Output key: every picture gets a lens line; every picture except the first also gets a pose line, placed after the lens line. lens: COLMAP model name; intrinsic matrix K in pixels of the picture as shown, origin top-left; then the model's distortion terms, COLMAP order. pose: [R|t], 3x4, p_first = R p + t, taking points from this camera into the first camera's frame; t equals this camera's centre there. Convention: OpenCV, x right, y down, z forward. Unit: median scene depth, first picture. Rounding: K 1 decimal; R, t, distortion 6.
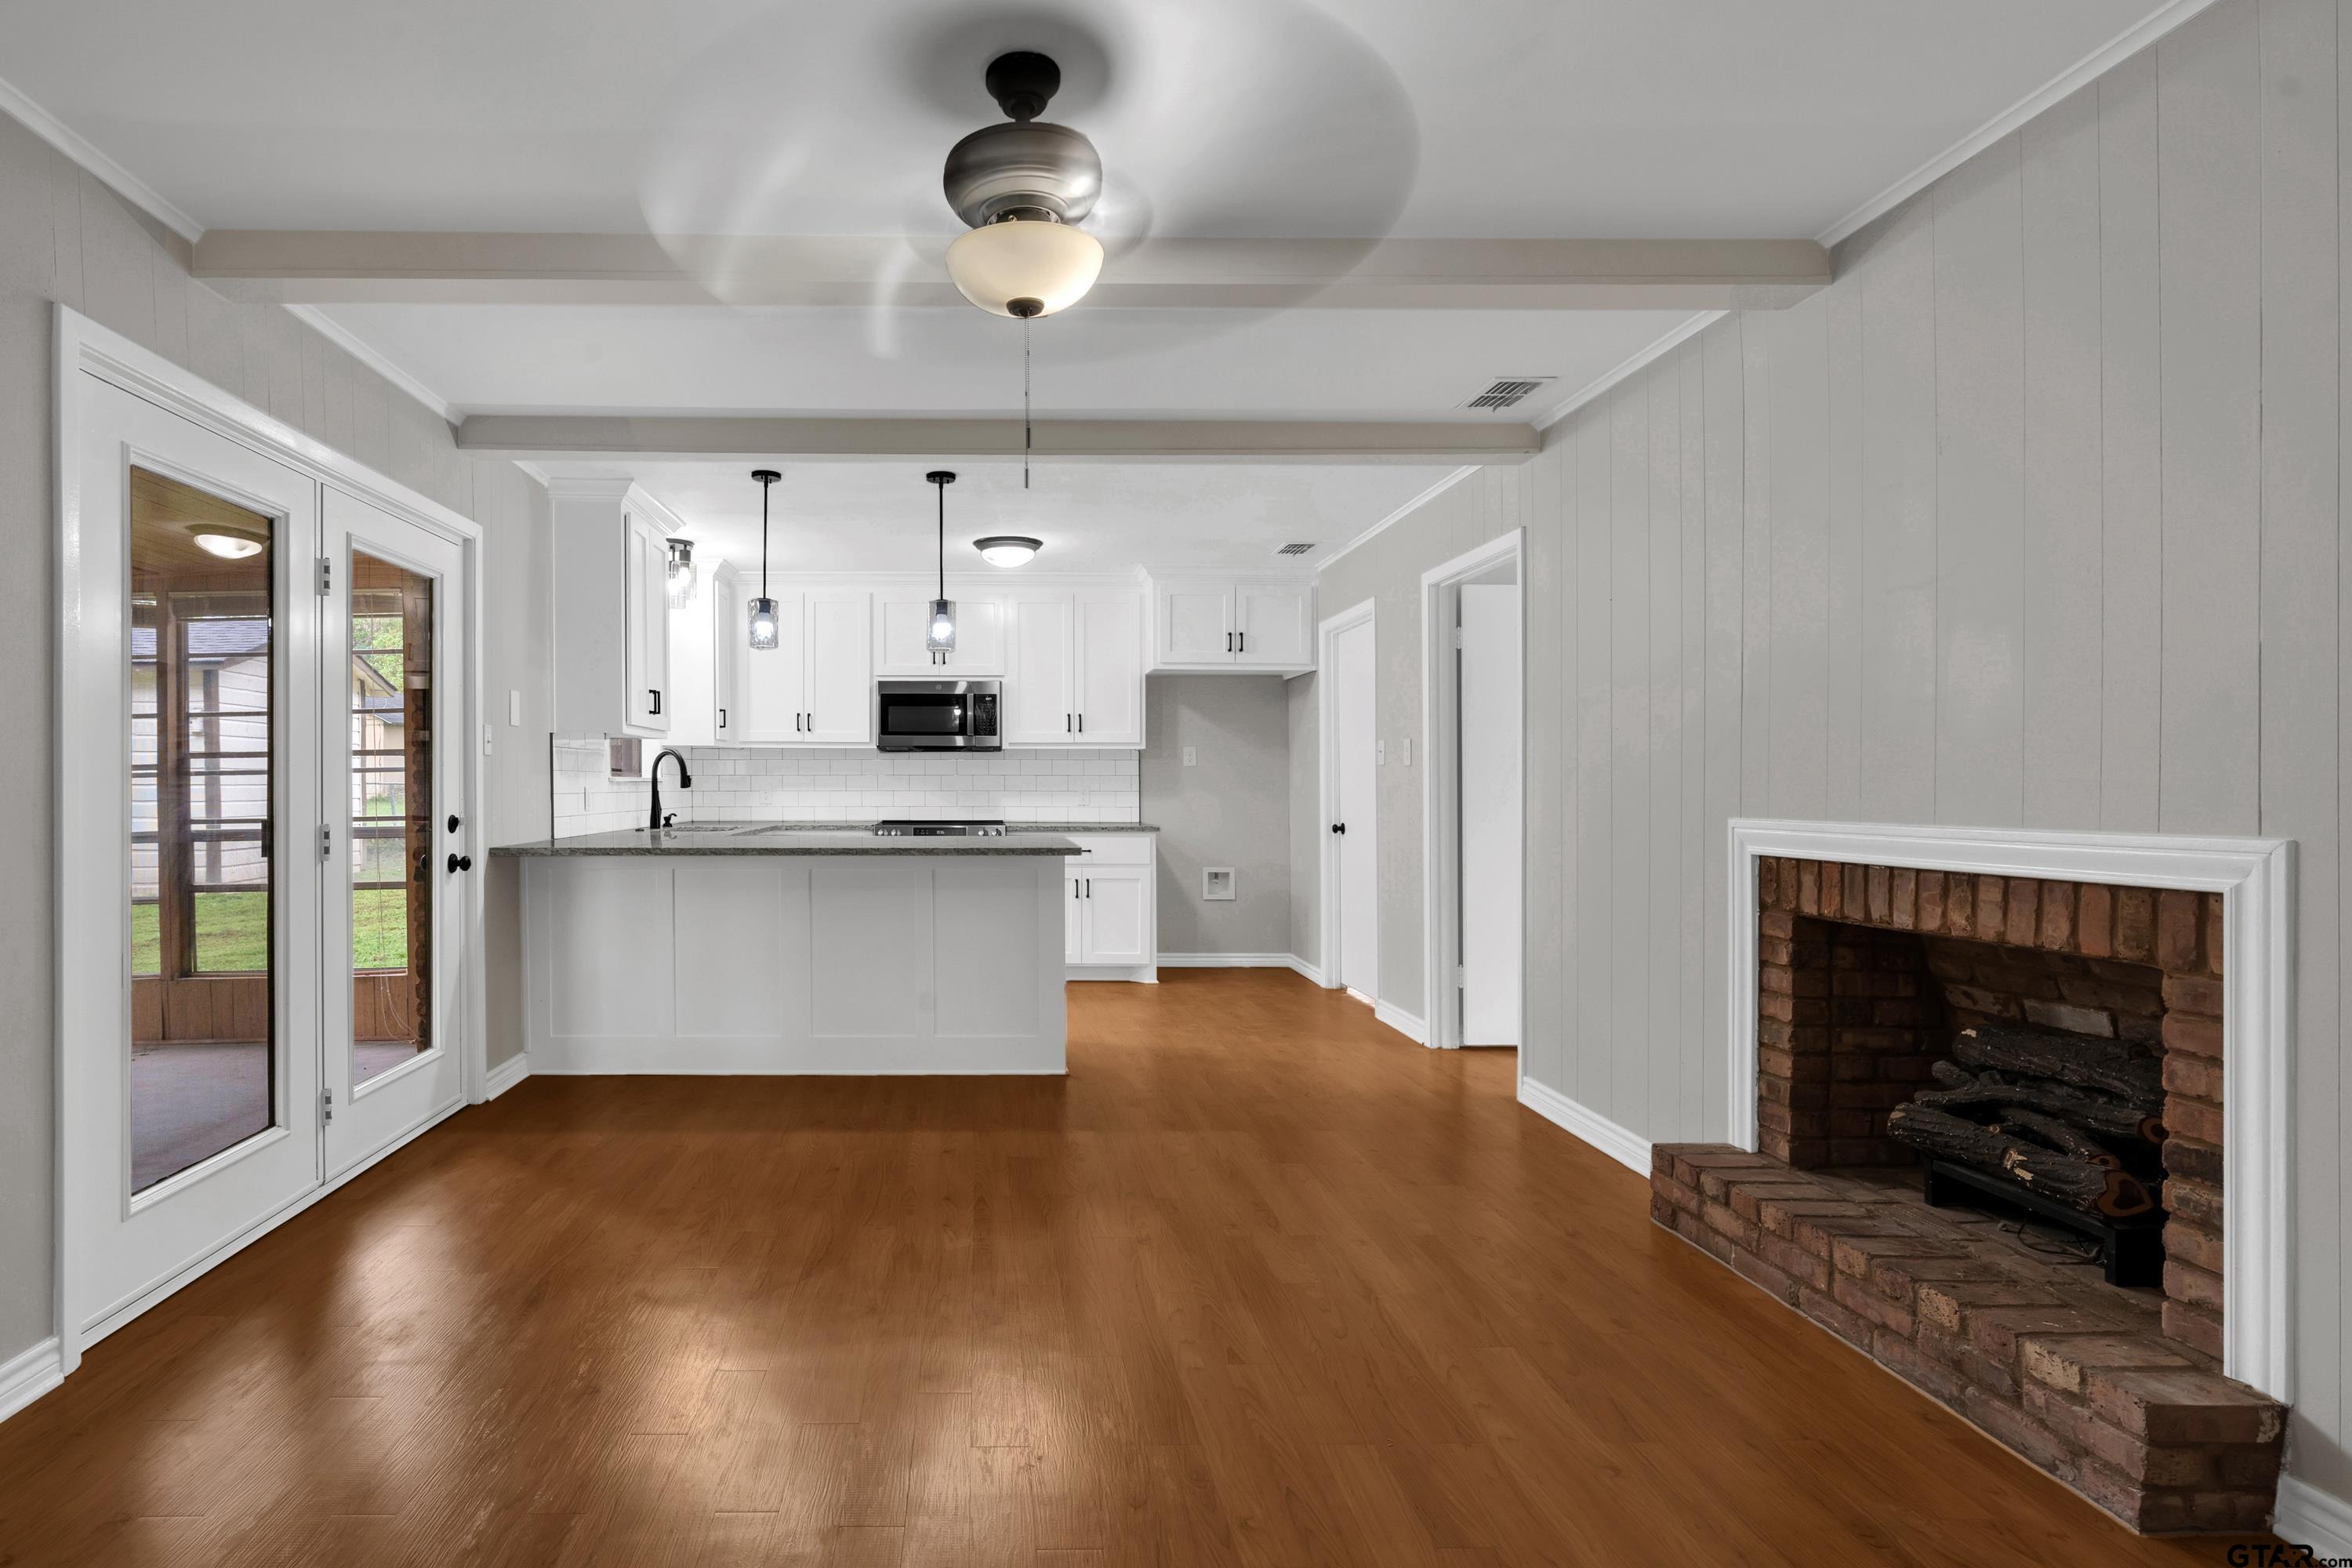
lens RADIAL K [[1143.2, 0, 982.7], [0, 1143.2, 783.2], [0, 0, 1]] dist [-0.002349, 0.000875]
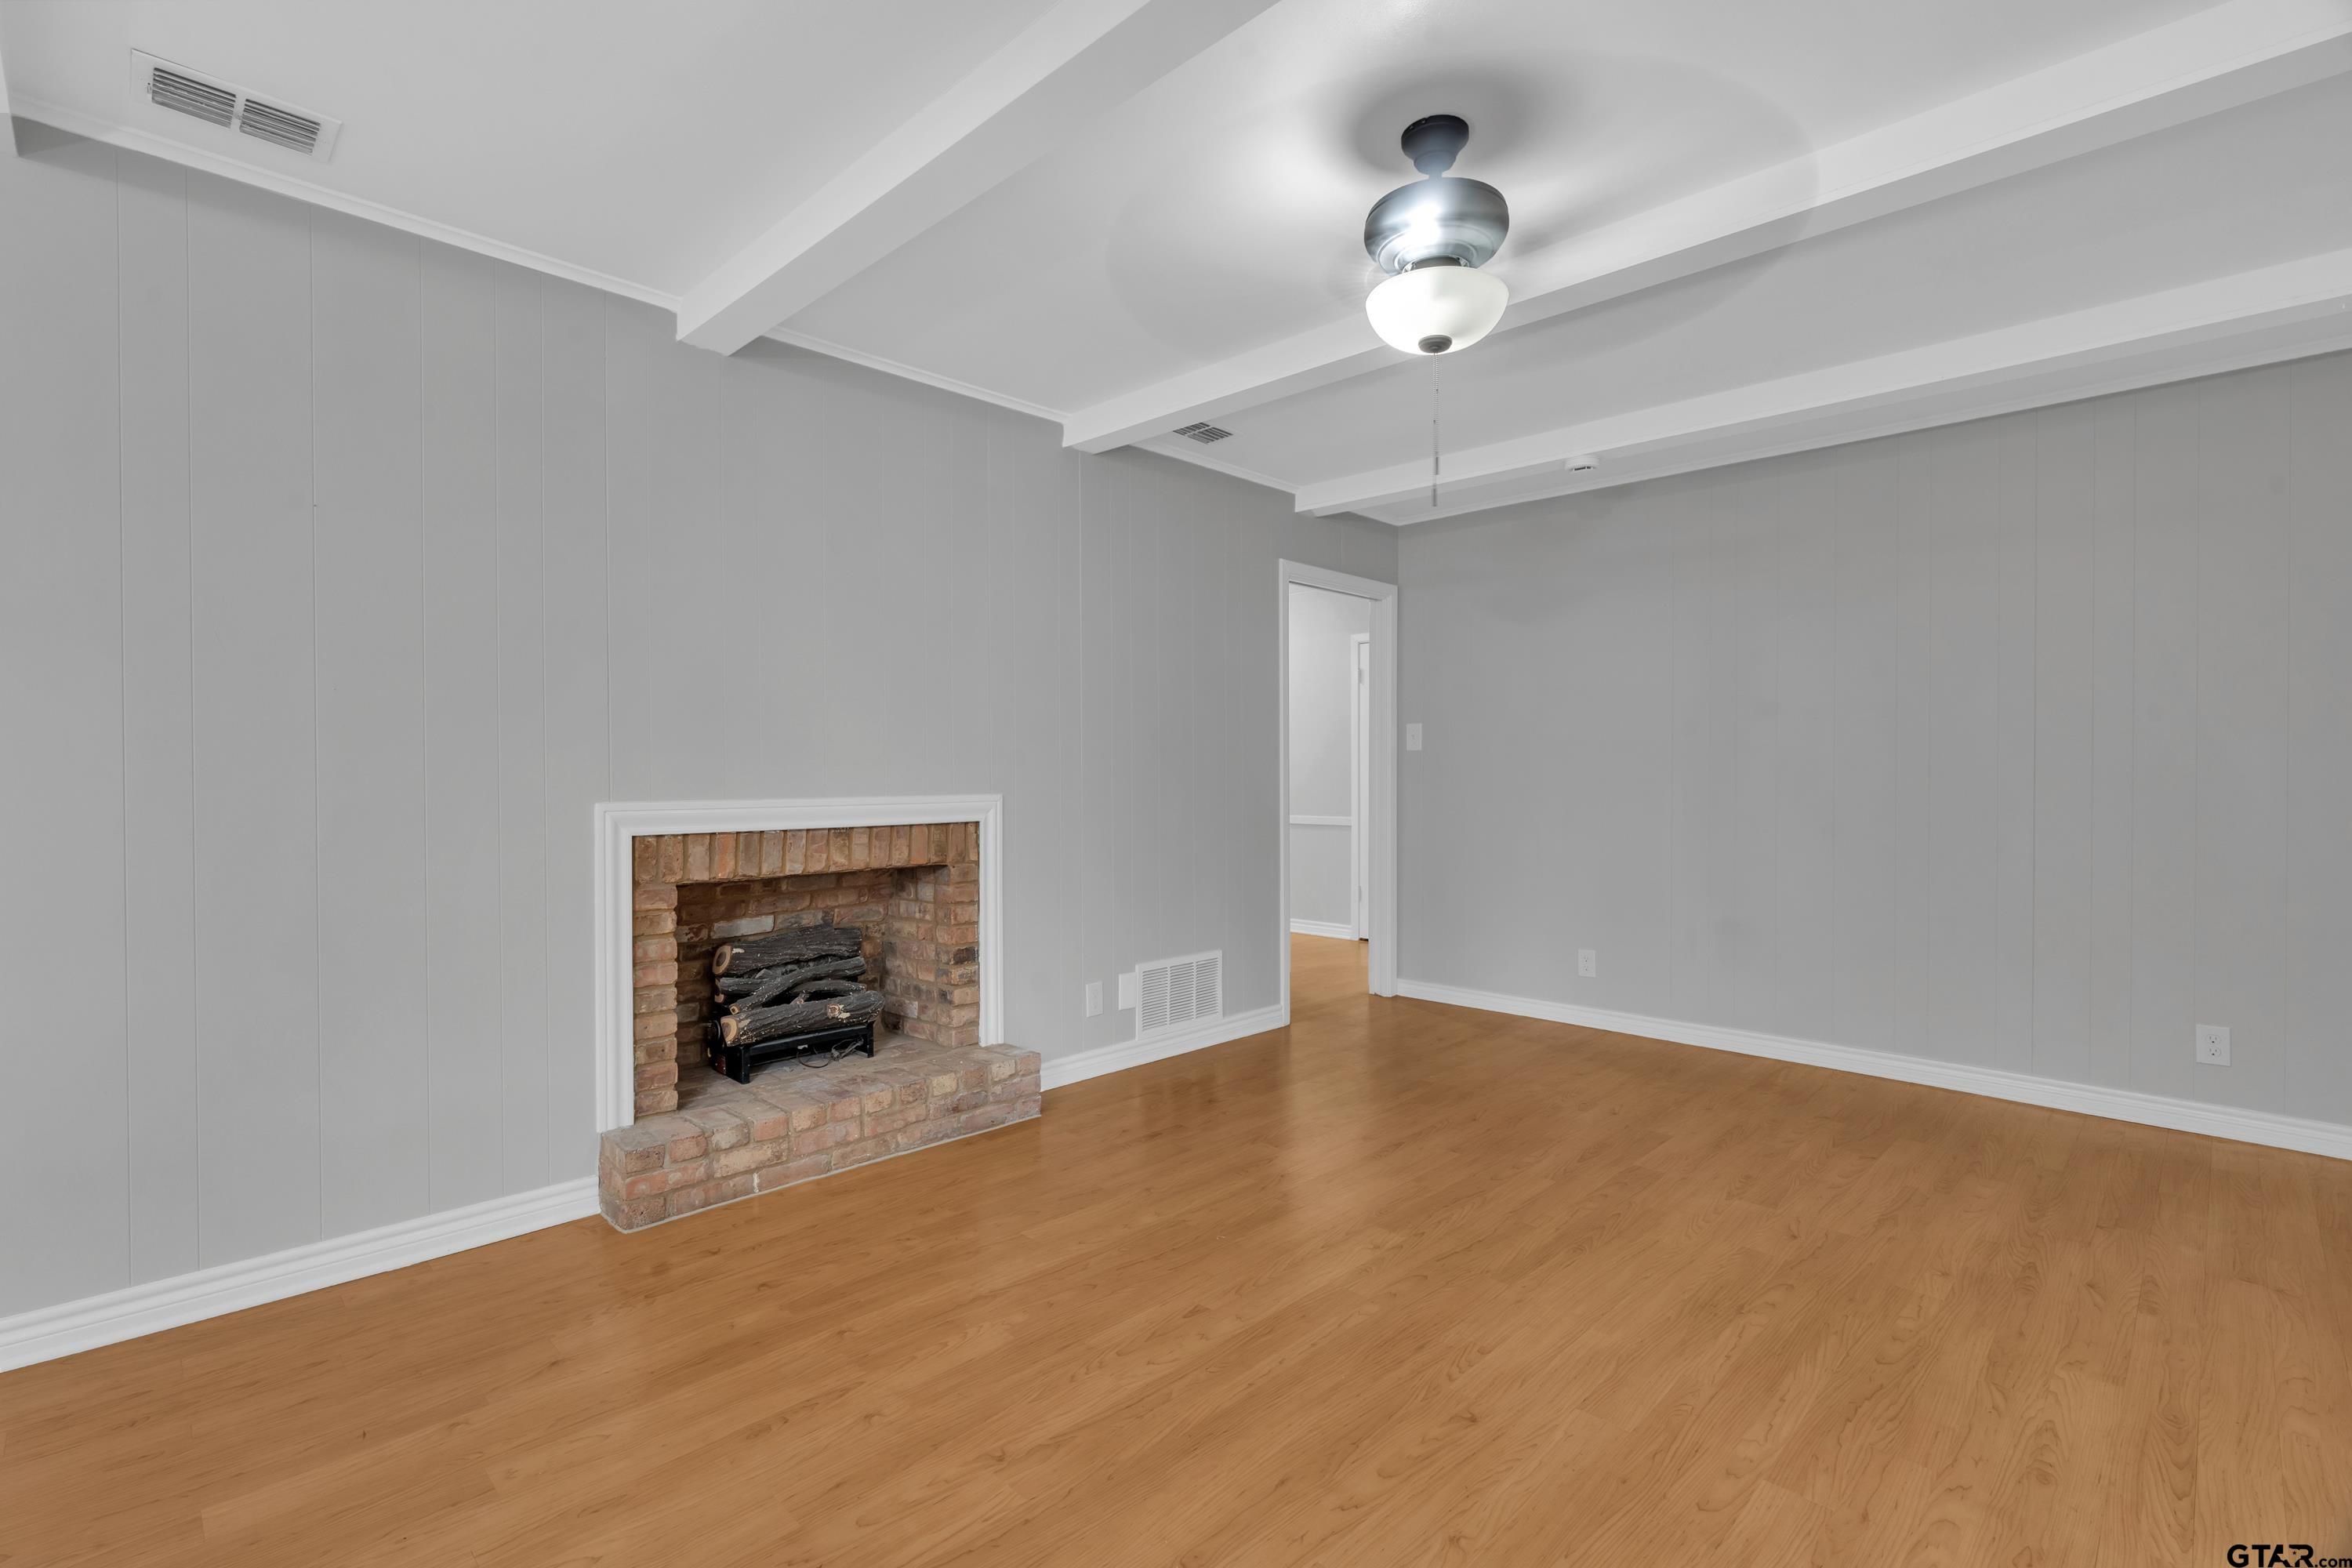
lens RADIAL K [[1070.5, 0, 1174.1], [0, 1070.5, 787.3], [0, 0, 1]] dist [-0.009624, 0.003296]
pose [[-0.707014, -0.011369, 0.707109, -0.370414], [-0.004514, 0.999923, 0.011564, 0.004843], [-0.707186, 0.004984, -0.707010, 1.385002]]
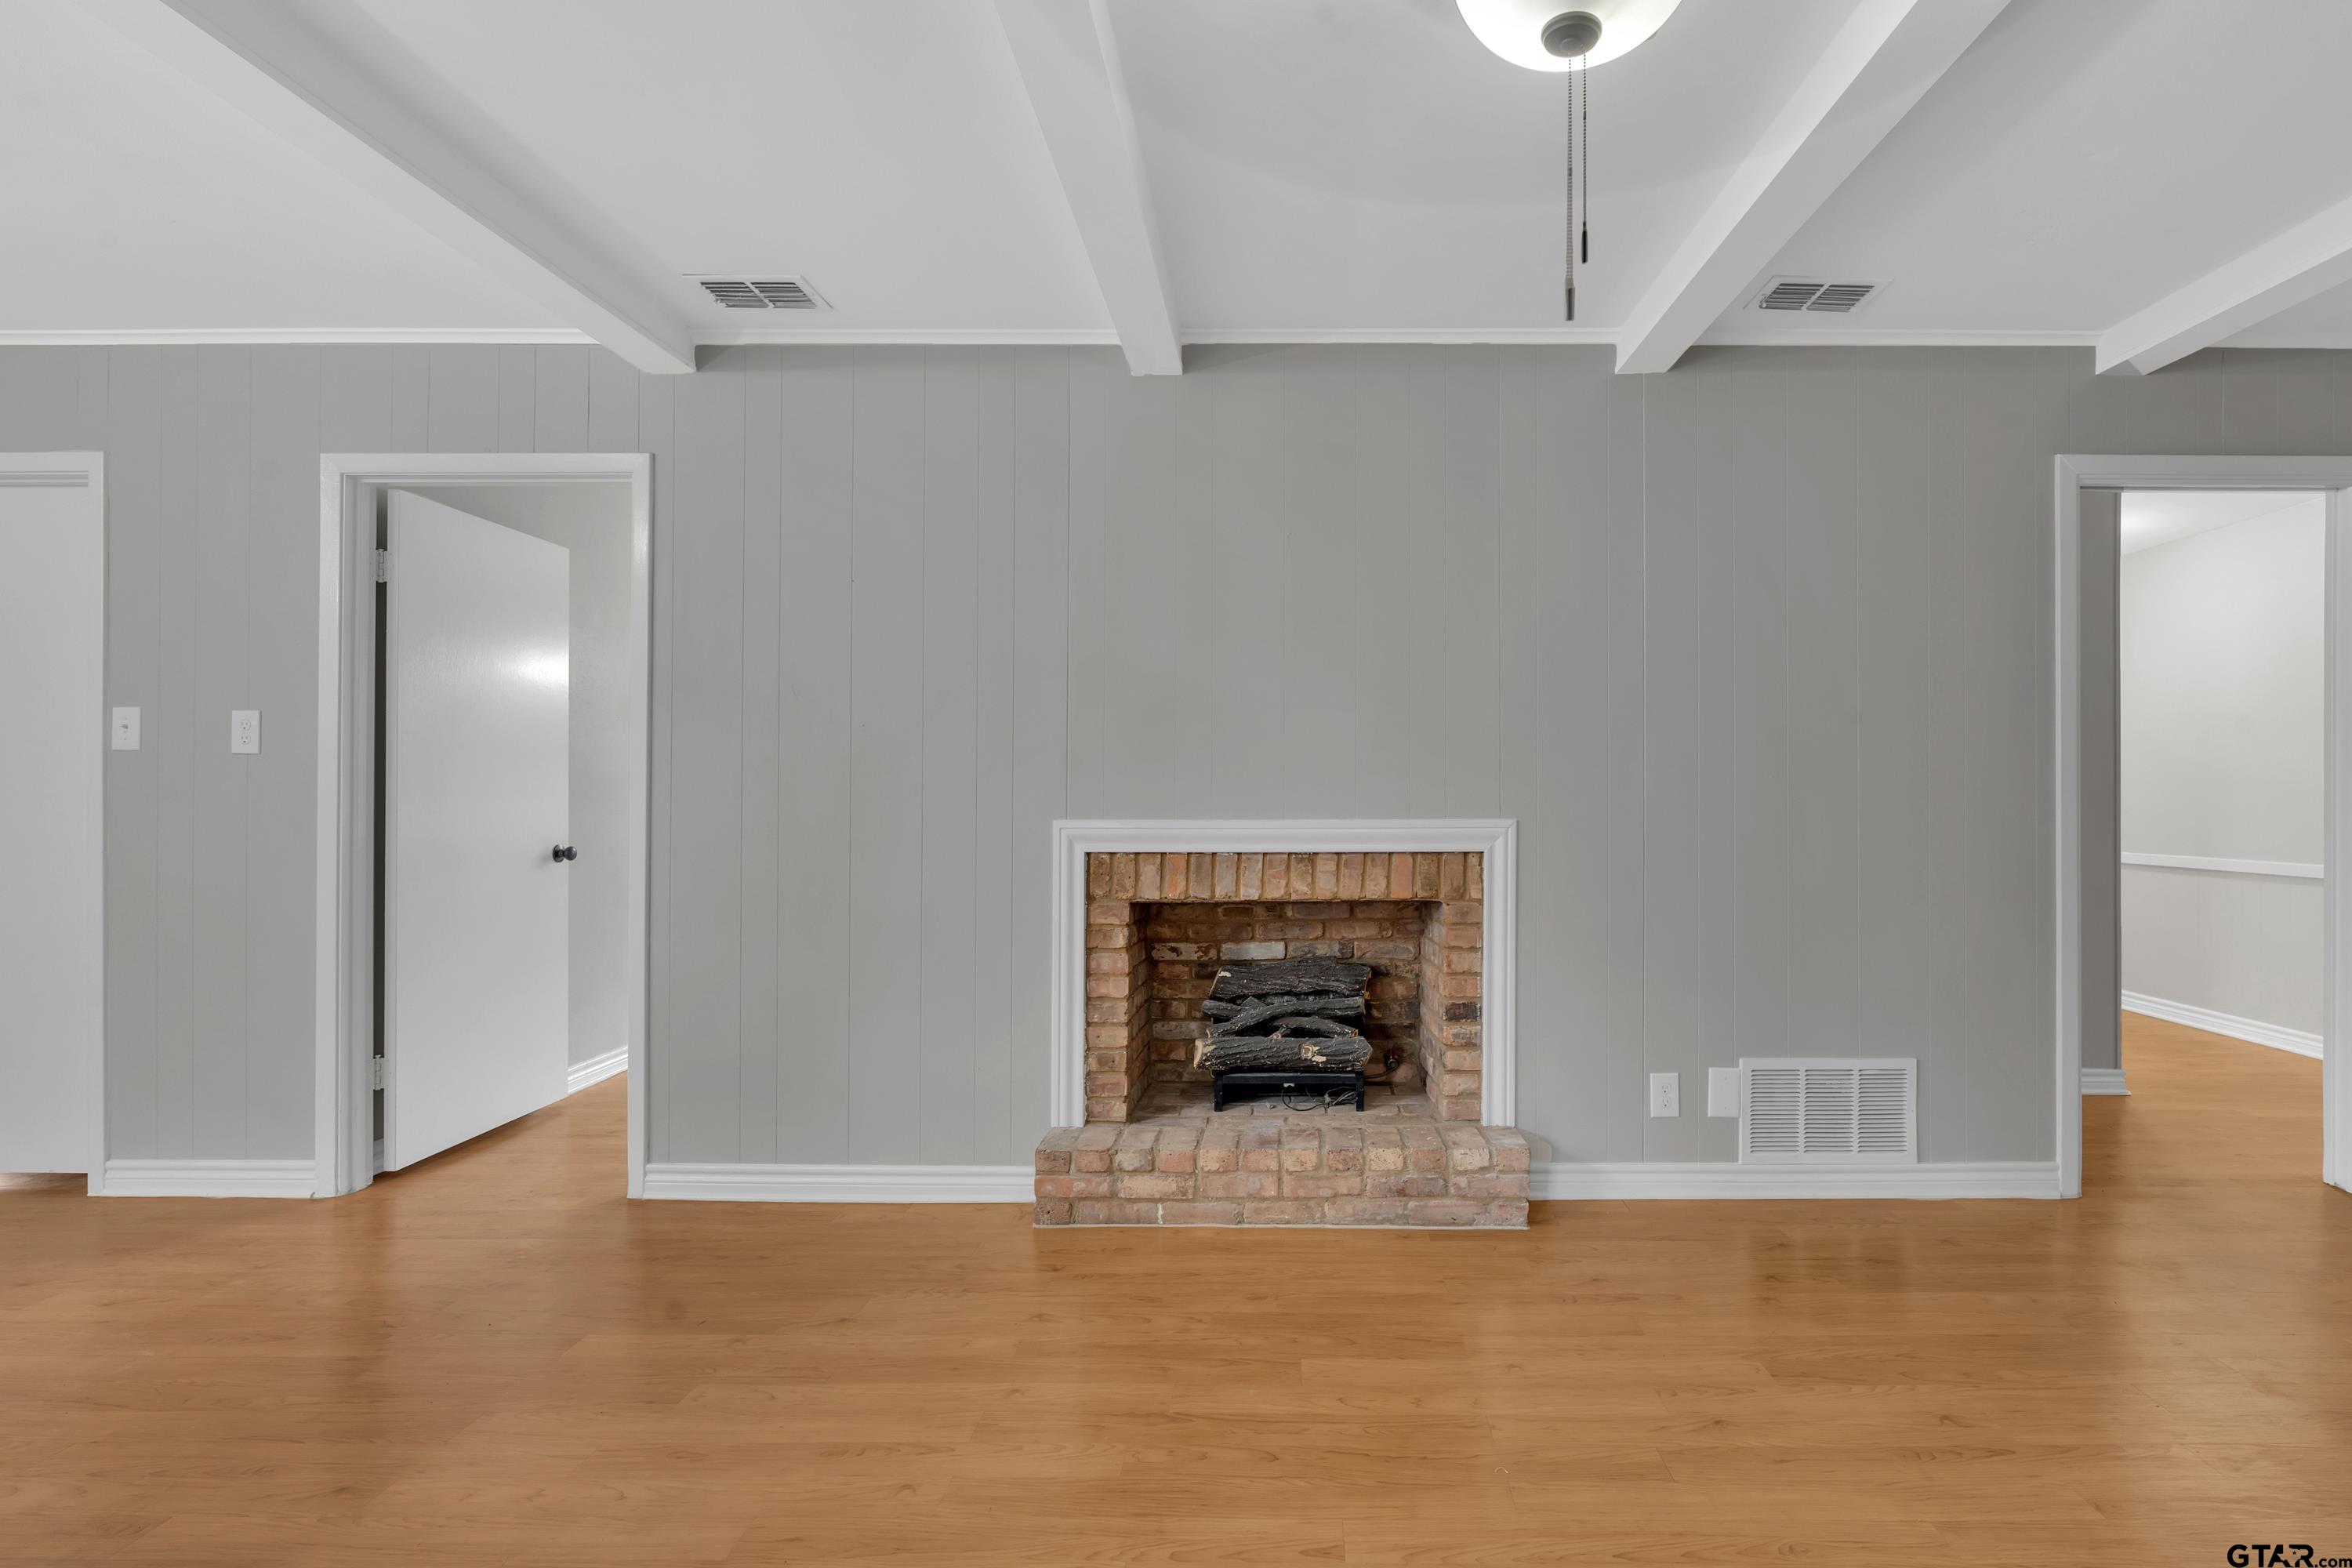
lens RADIAL K [[1112.4, 0, 1287.7], [0, 1112.4, 797.9], [0, 0, 1]] dist [-0.013138, 0.003396]
pose [[0.008493, 0.003543, 0.999958, -0.399669], [-0.005660, 0.999978, -0.003495, 0.013792], [-0.999948, -0.005630, 0.008513, 0.826470]]
